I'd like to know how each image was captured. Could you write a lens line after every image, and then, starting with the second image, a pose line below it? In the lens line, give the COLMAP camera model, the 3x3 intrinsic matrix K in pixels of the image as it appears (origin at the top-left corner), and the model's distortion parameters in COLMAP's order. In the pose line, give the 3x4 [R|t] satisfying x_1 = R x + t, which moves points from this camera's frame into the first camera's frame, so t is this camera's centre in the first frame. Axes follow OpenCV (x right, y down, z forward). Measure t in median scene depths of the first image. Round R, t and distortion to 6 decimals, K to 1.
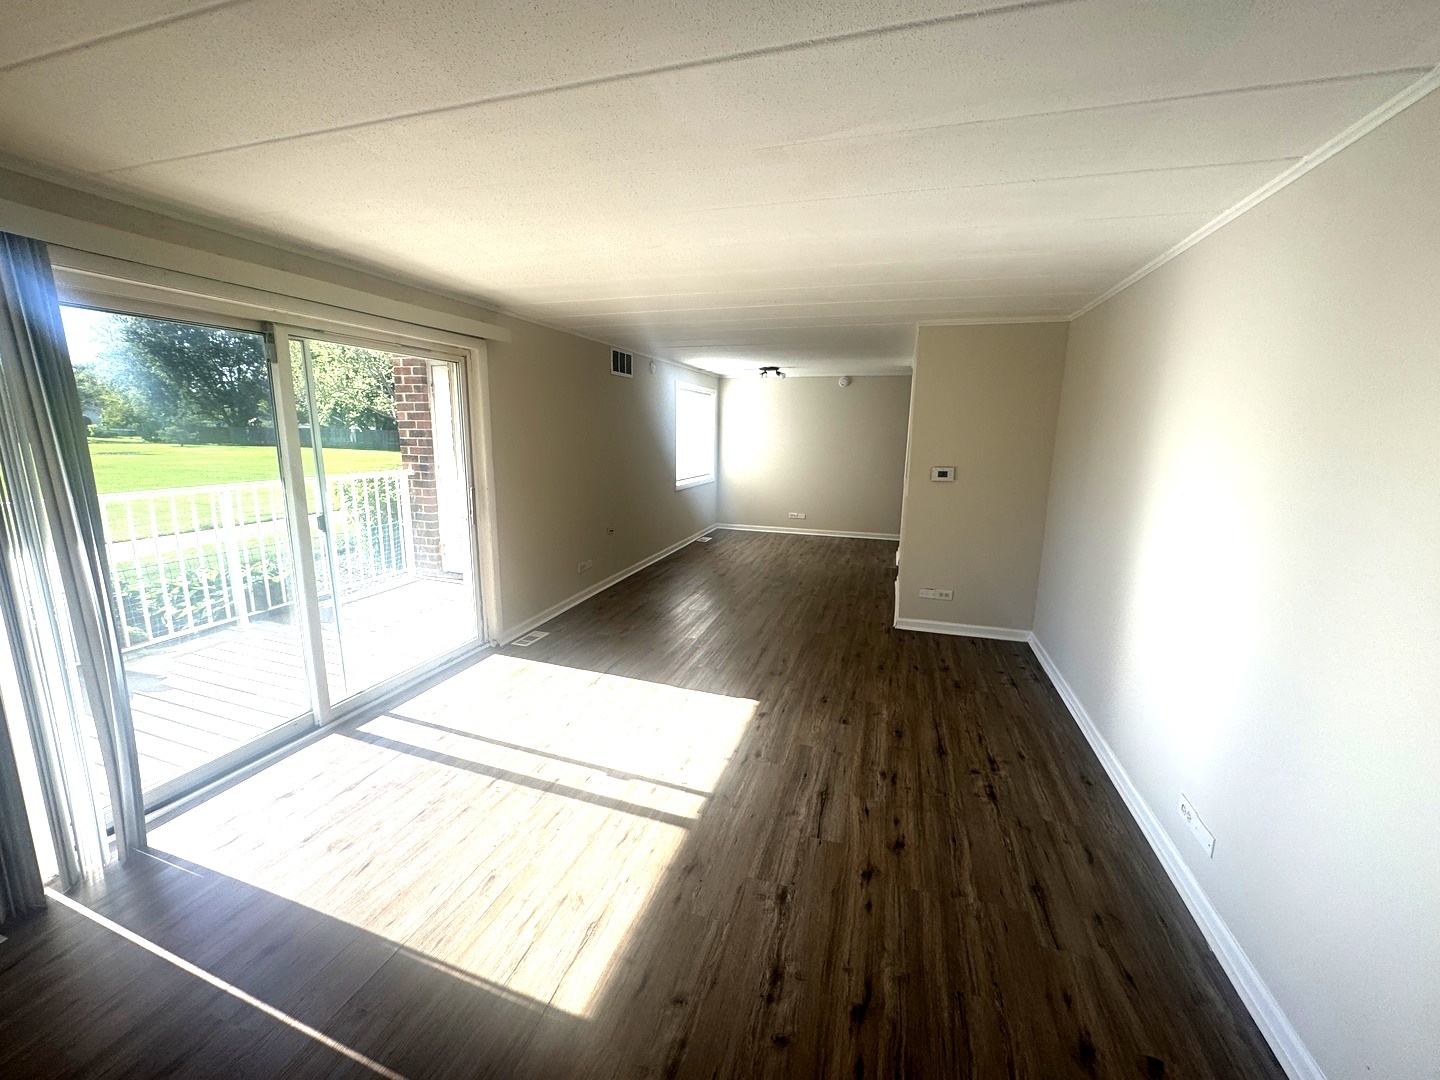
lens RADIAL K [[573.4, 0, 720.0], [0, 573.4, 540.0], [0, 0, 1]] dist [-0.005481, -0.000417]
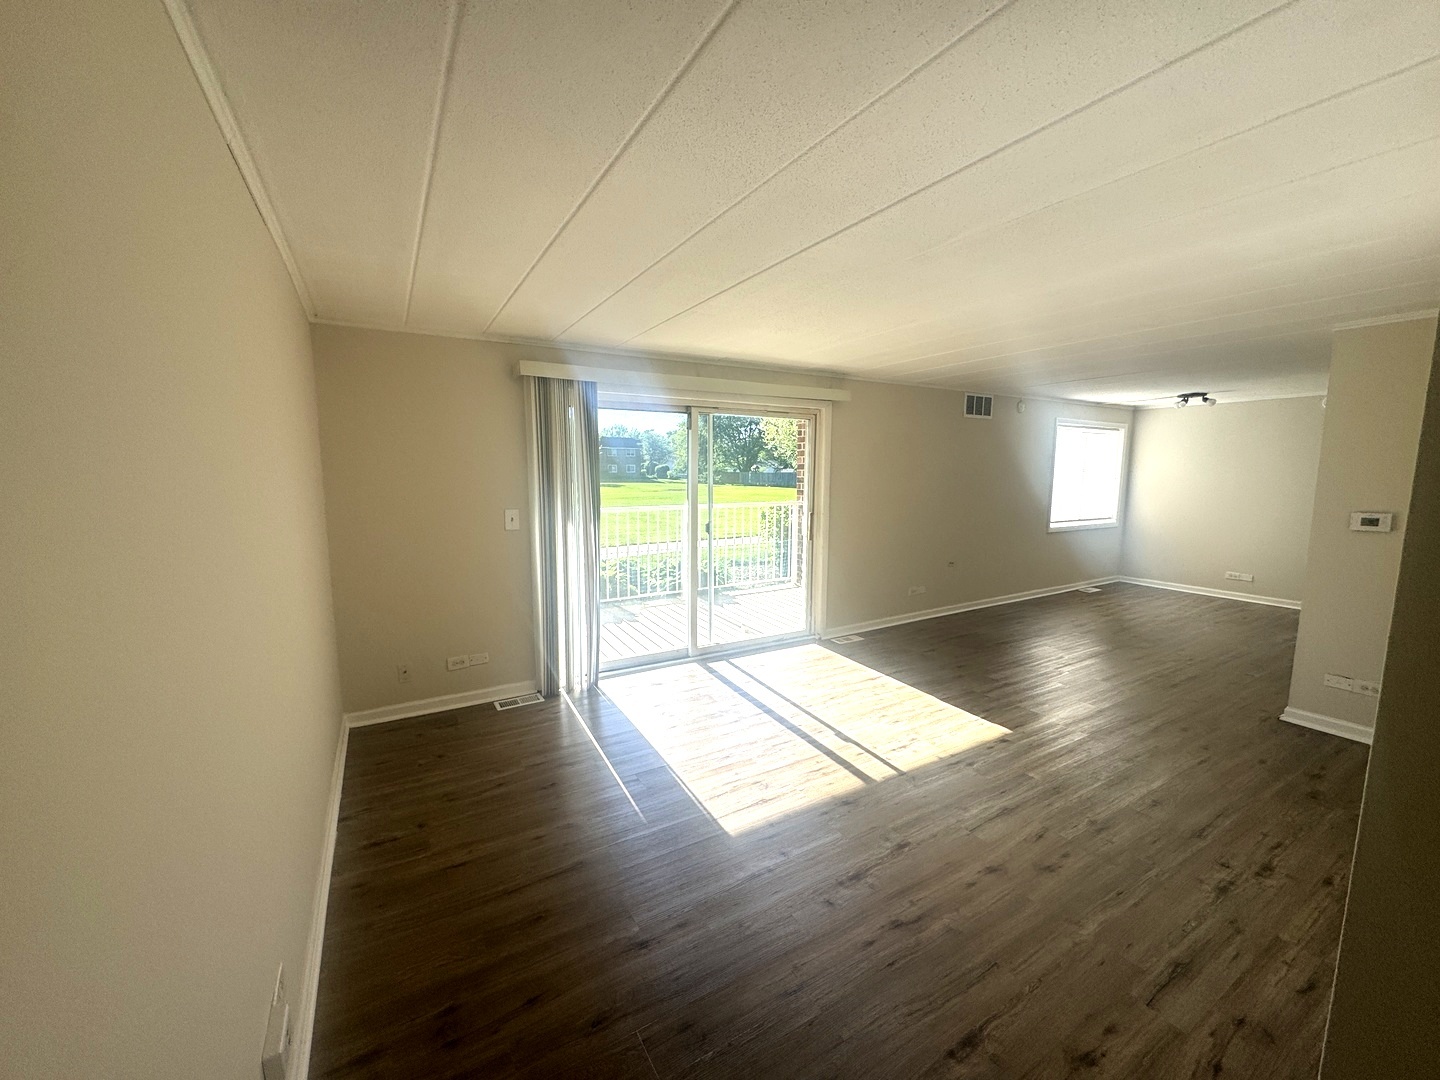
lens RADIAL K [[573.4, 0, 720.0], [0, 573.4, 540.0], [0, 0, 1]] dist [-0.005481, -0.000417]
pose [[0.737443, 0.070422, -0.671728, 0.285254], [-0.119454, 0.992470, -0.027093, 0.029723], [0.664762, 0.100221, 0.740302, -0.102327]]
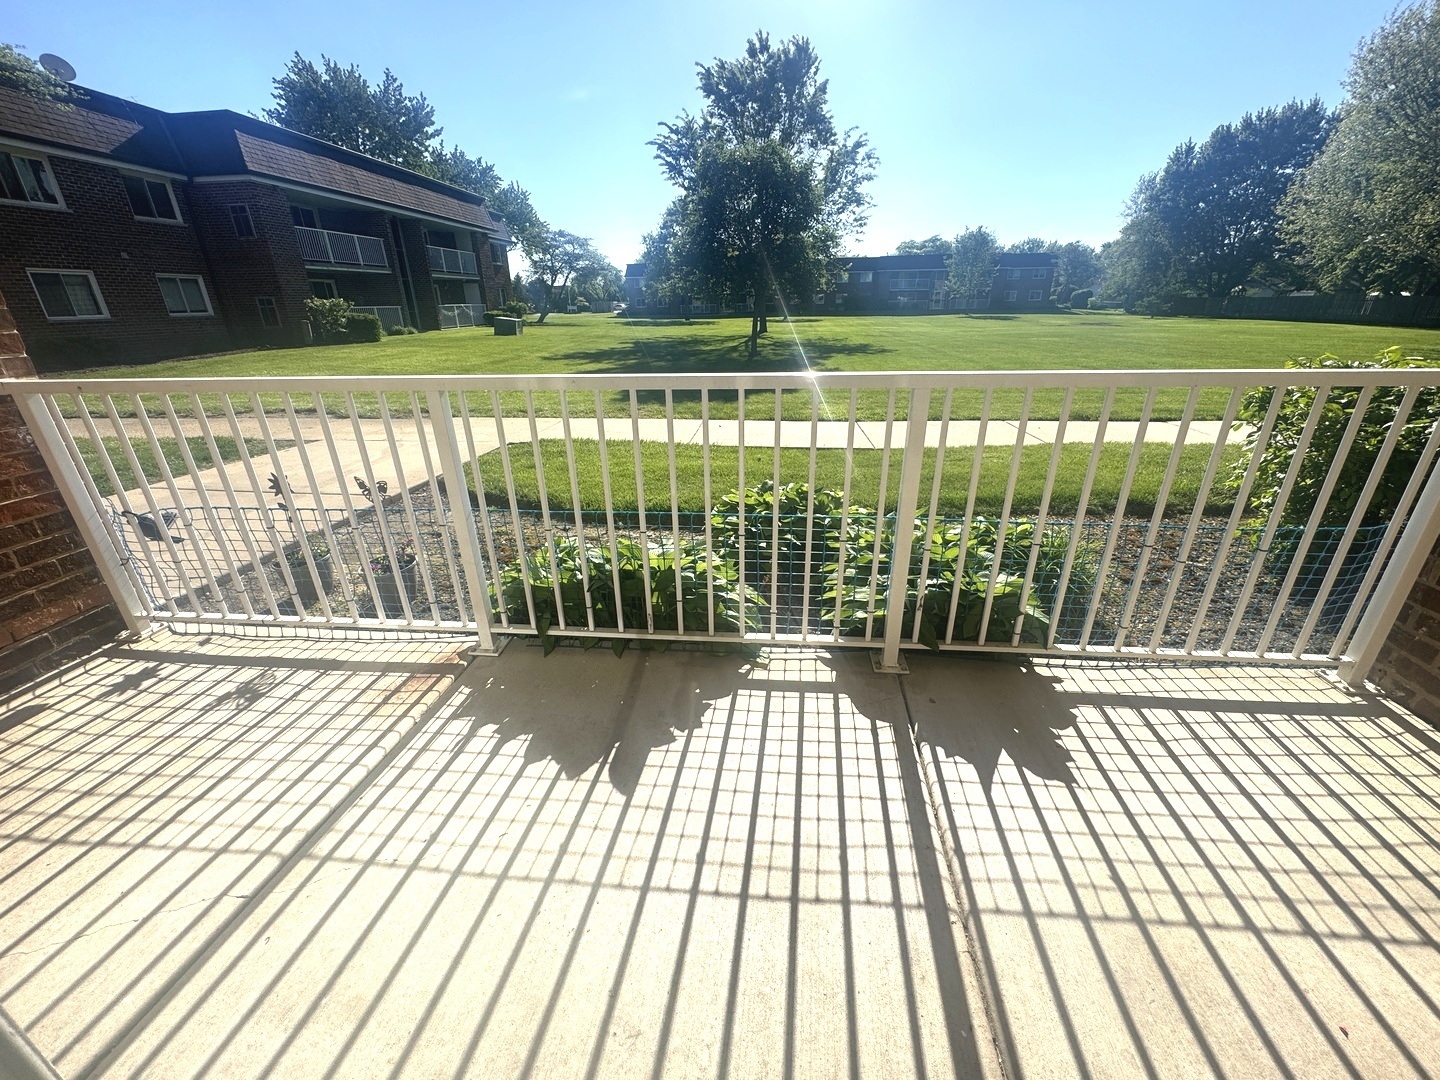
lens RADIAL K [[573.4, 0, 720.0], [0, 573.4, 540.0], [0, 0, 1]] dist [-0.005481, -0.000417]
pose [[0.194232, 0.358246, -0.913199, -0.487465], [-0.165020, 0.929594, 0.329579, -0.102370], [0.966976, 0.086681, 0.239675, 0.800672]]
